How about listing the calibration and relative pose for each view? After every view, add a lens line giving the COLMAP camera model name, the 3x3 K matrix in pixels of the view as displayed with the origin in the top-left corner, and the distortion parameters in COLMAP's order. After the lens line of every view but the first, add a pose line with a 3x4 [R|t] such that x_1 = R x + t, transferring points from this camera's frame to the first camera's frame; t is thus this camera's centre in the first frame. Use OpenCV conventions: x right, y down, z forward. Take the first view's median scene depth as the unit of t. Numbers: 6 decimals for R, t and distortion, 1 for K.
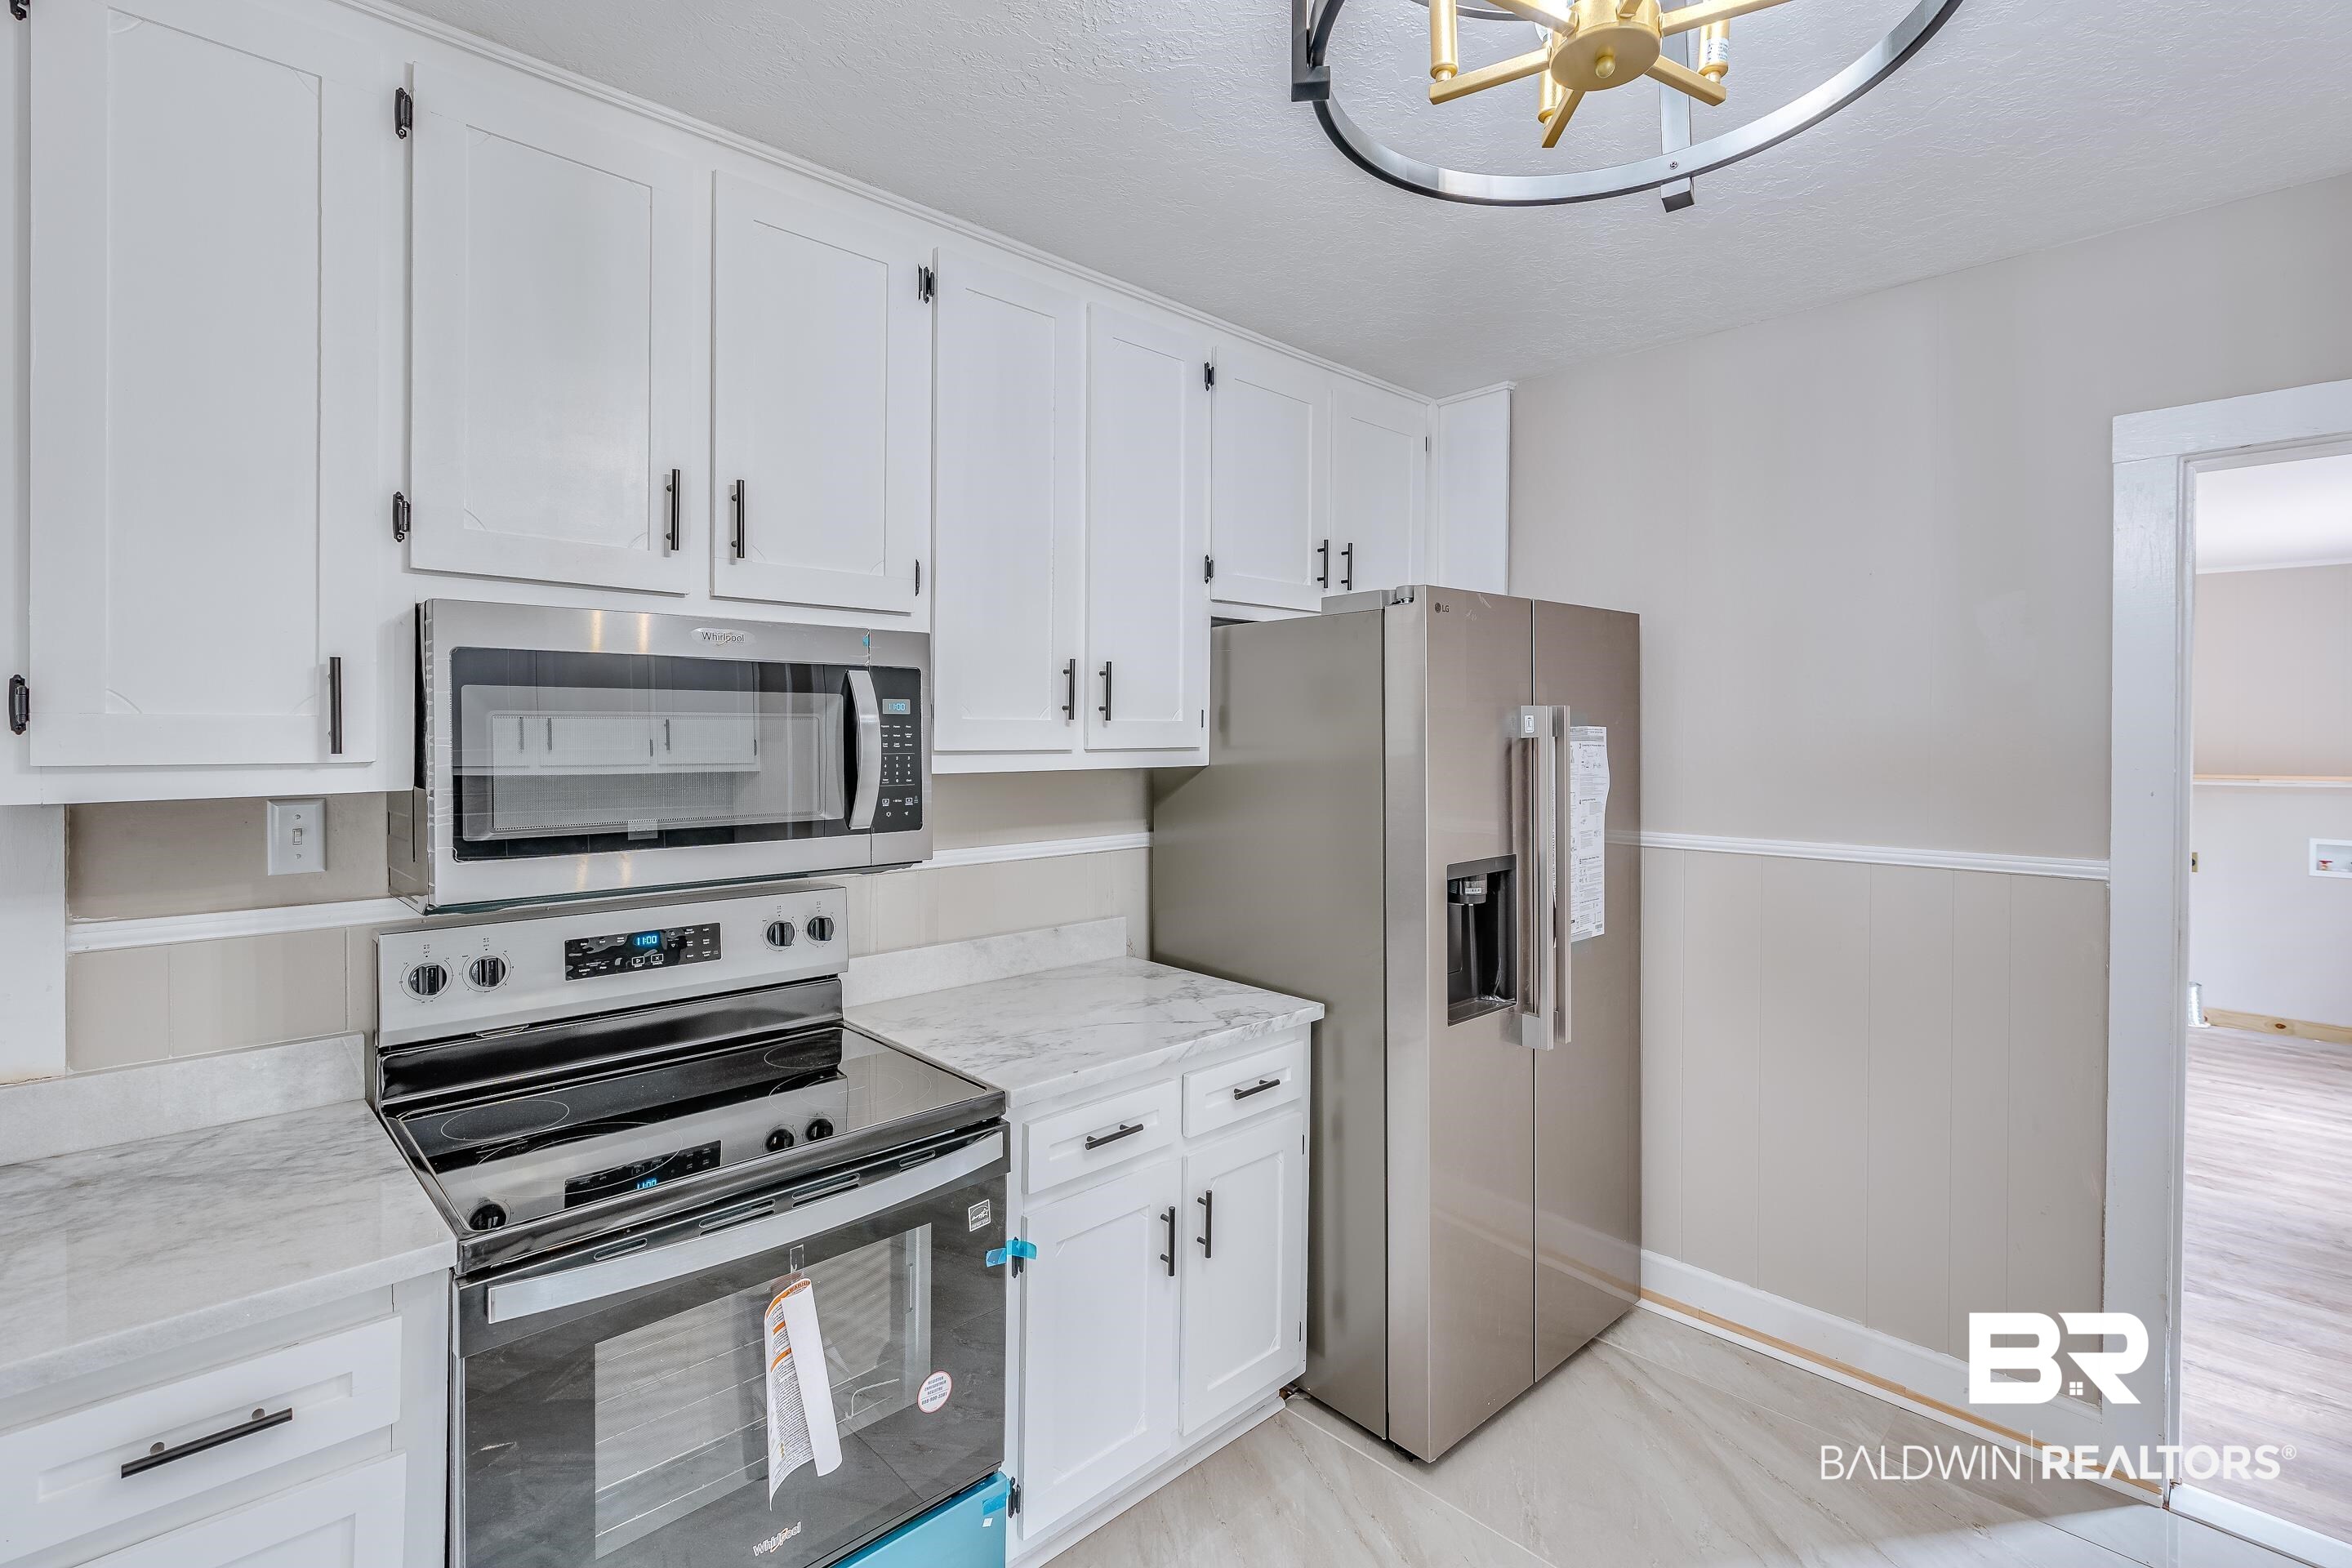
lens RADIAL K [[1053.3, 0, 1158.8], [0, 1053.3, 761.7], [0, 0, 1]] dist [-0.003565, 0.000299]
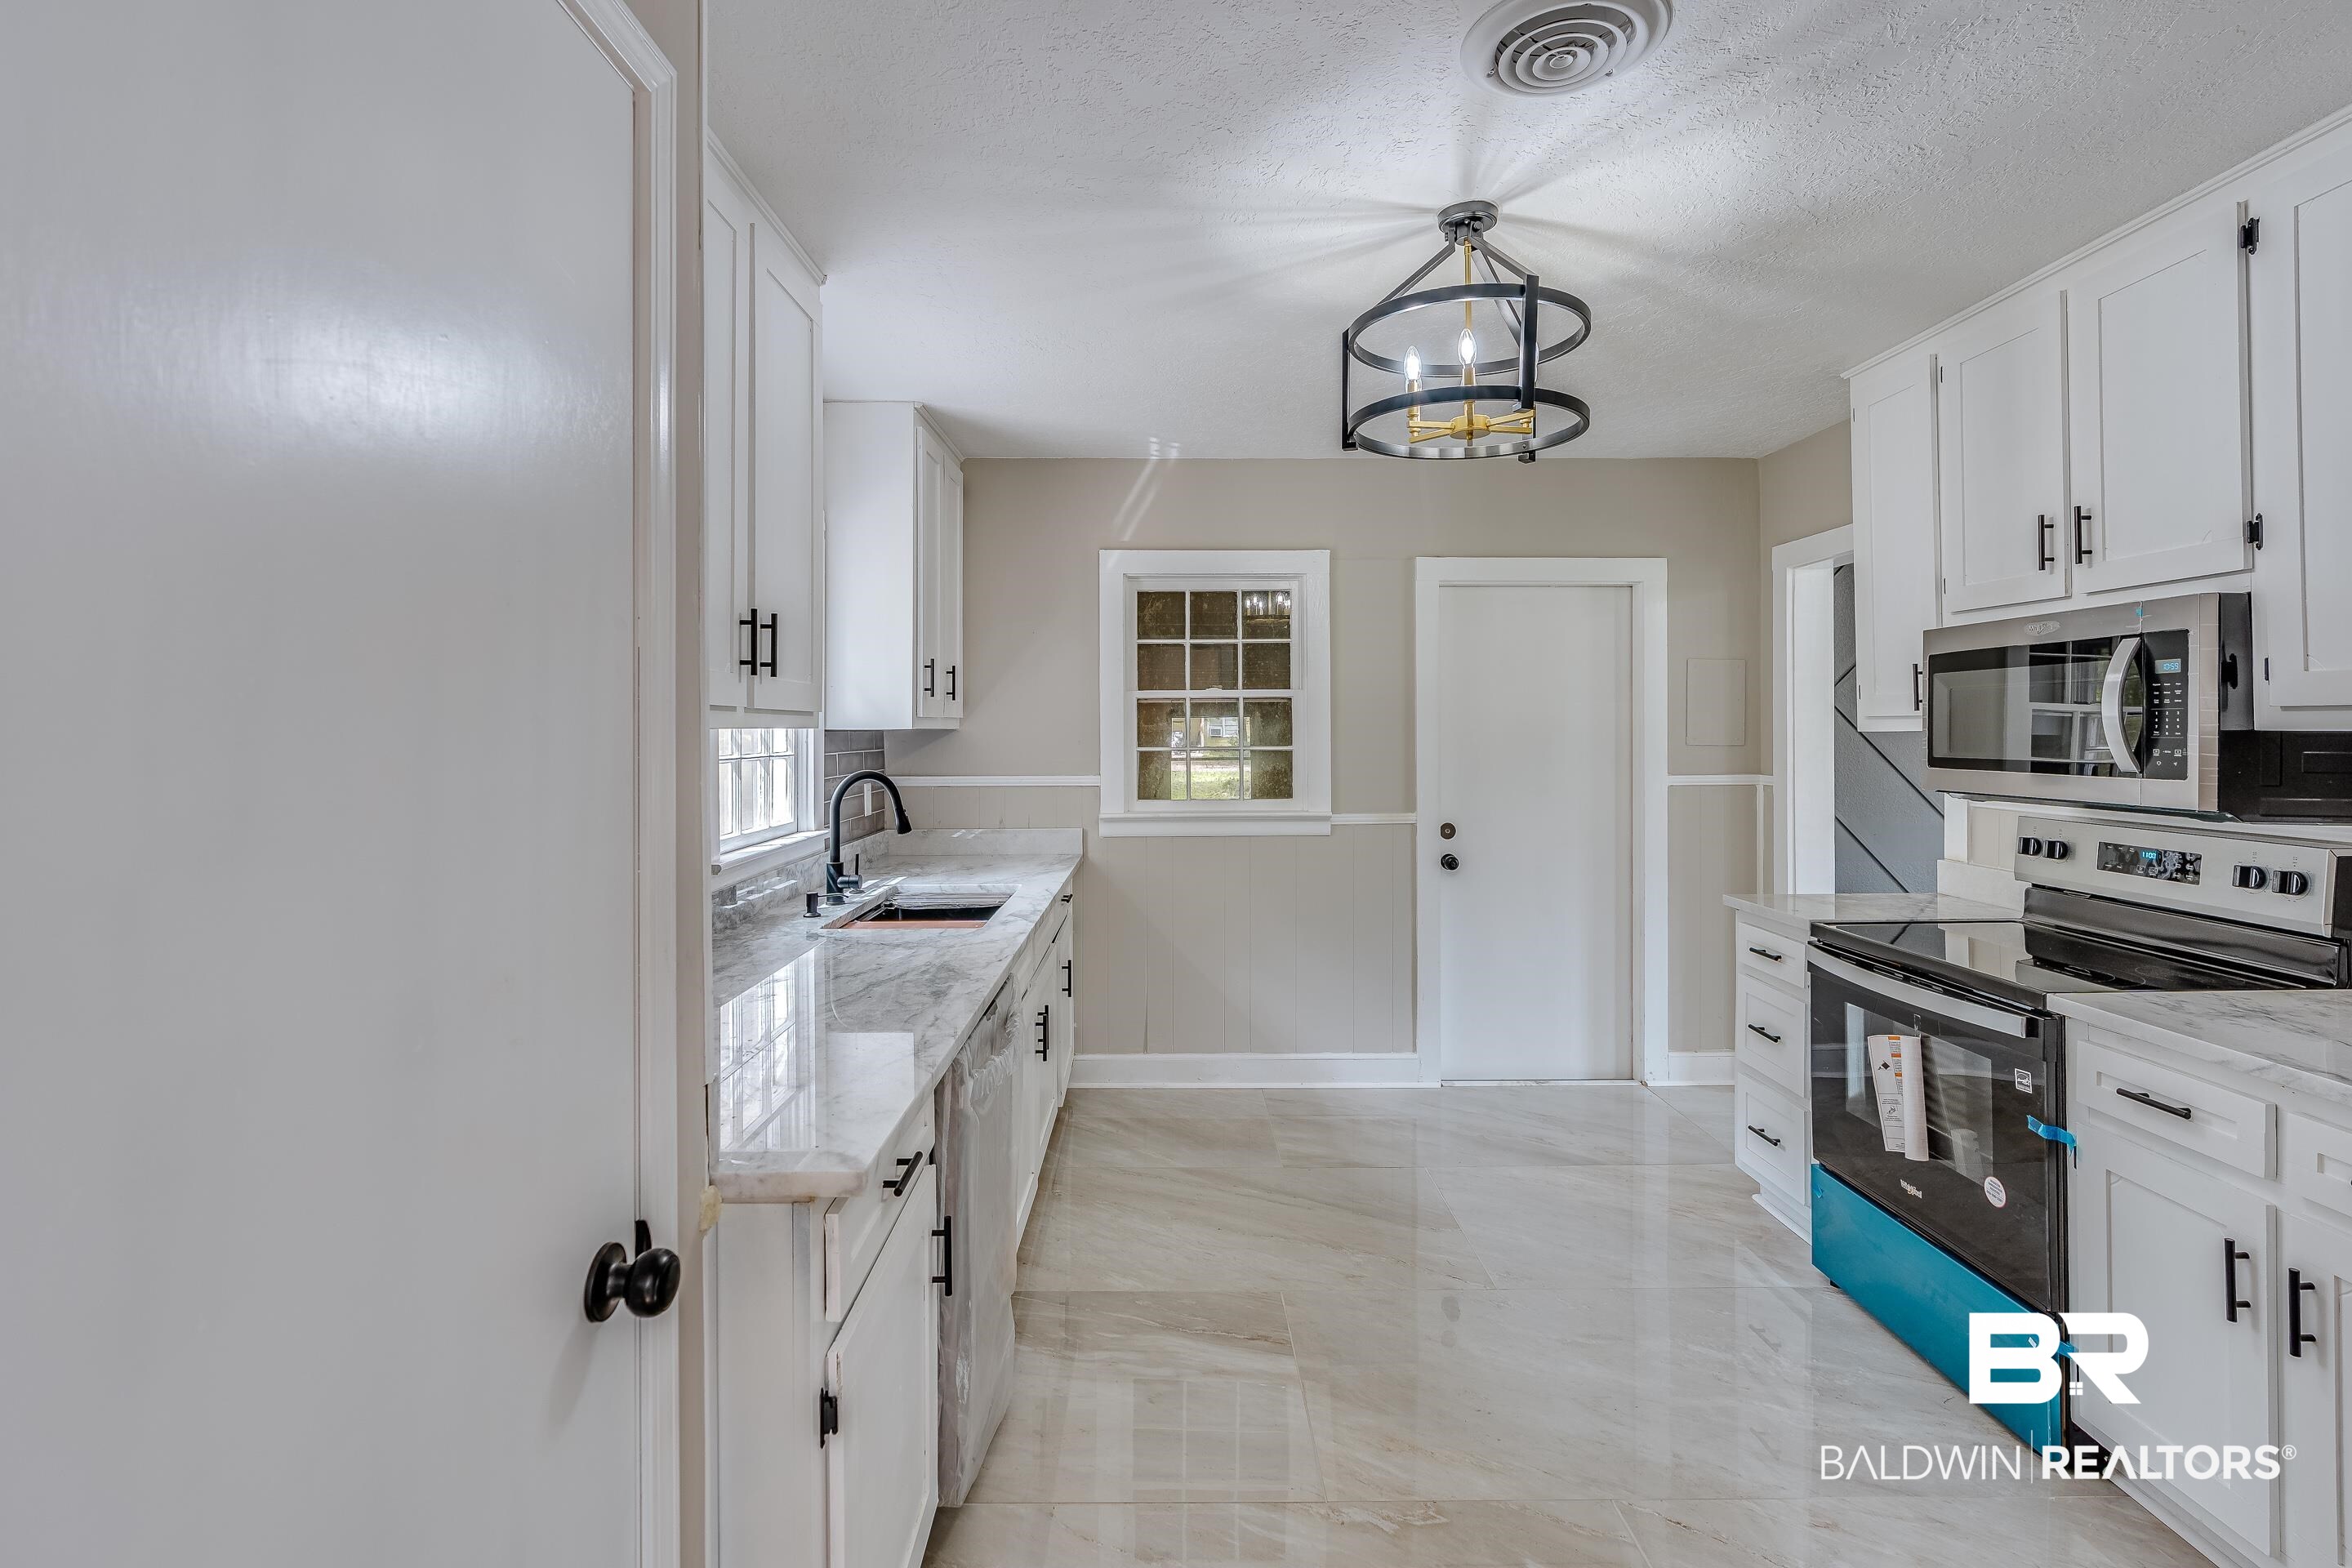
lens RADIAL K [[1073.6, 0, 1175.9], [0, 1073.6, 699.5], [0, 0, 1]] dist [-0.002828, -0.000466]
pose [[-0.675102, -0.014965, -0.737572, 1.214744], [-0.007115, 0.999880, -0.013775, 0.004932], [0.737690, -0.004052, -0.675128, 0.941908]]
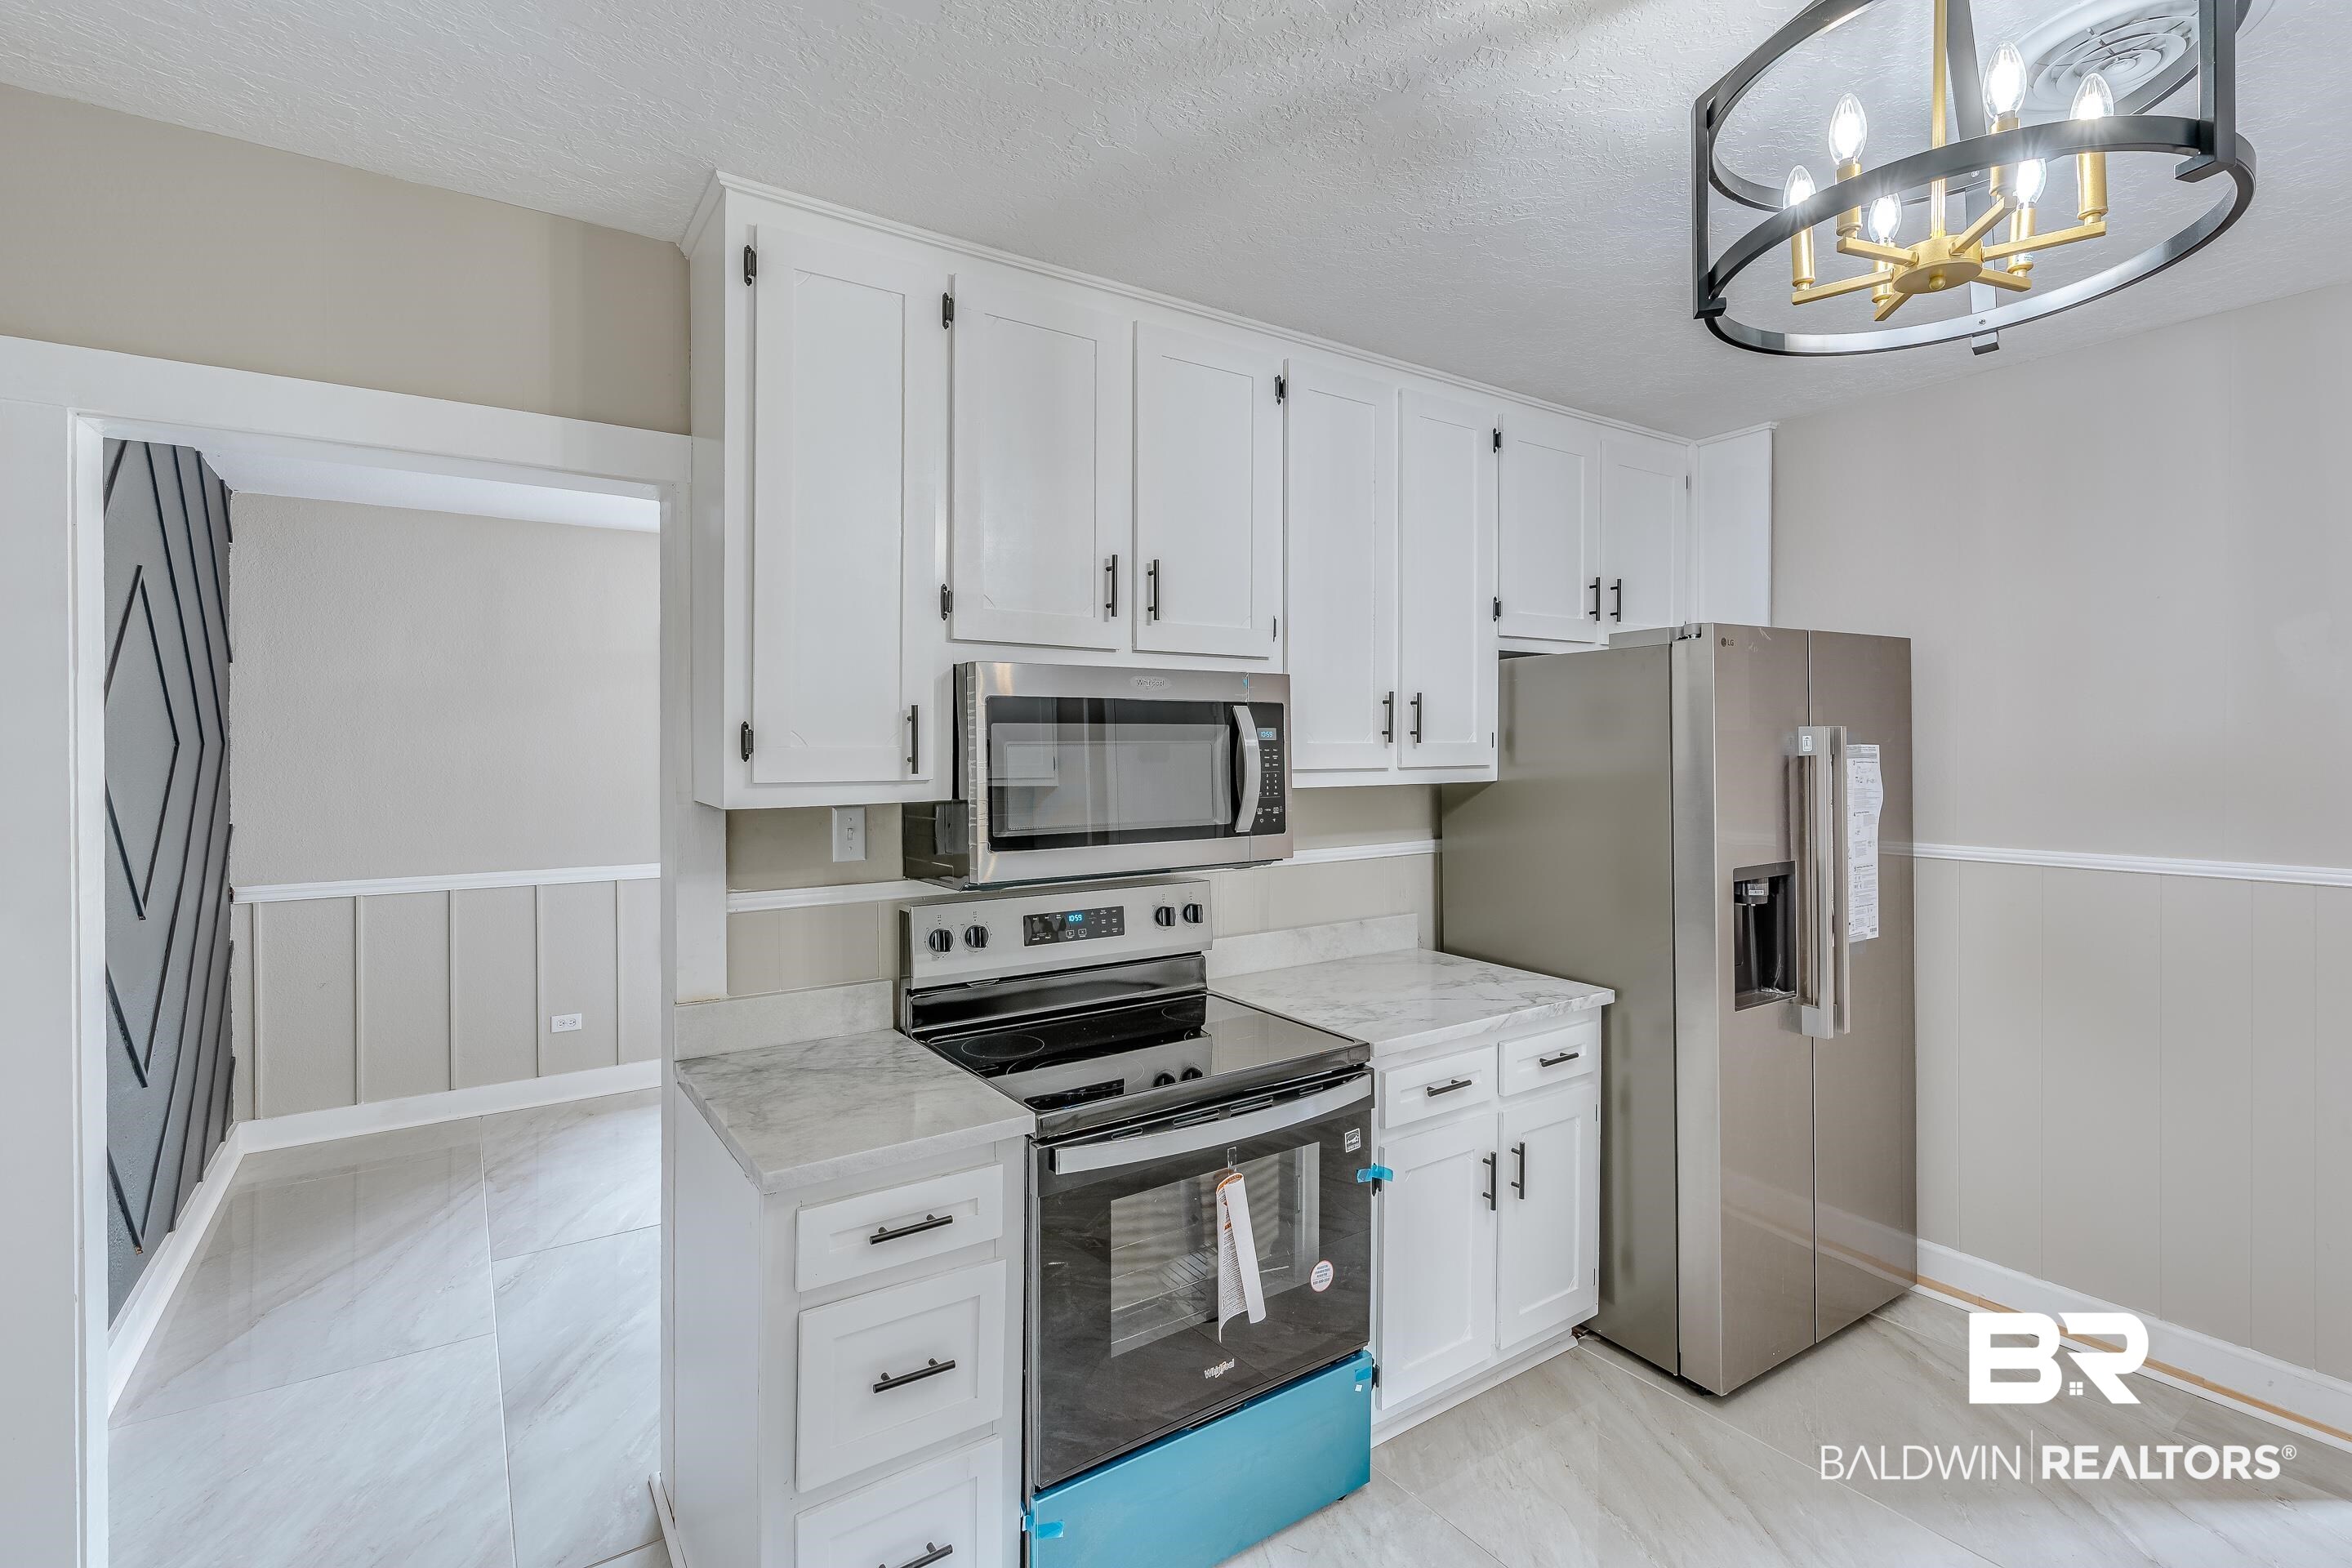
lens RADIAL K [[1049.1, 0, 1169.5], [0, 1049.1, 768.0], [0, 0, 1]] dist [-0.002371, 0.000794]
pose [[0.986792, -0.002907, -0.161969, -0.153782], [0.001604, 0.999965, -0.008171, -0.002165], [0.161987, 0.007803, 0.986762, -0.229825]]
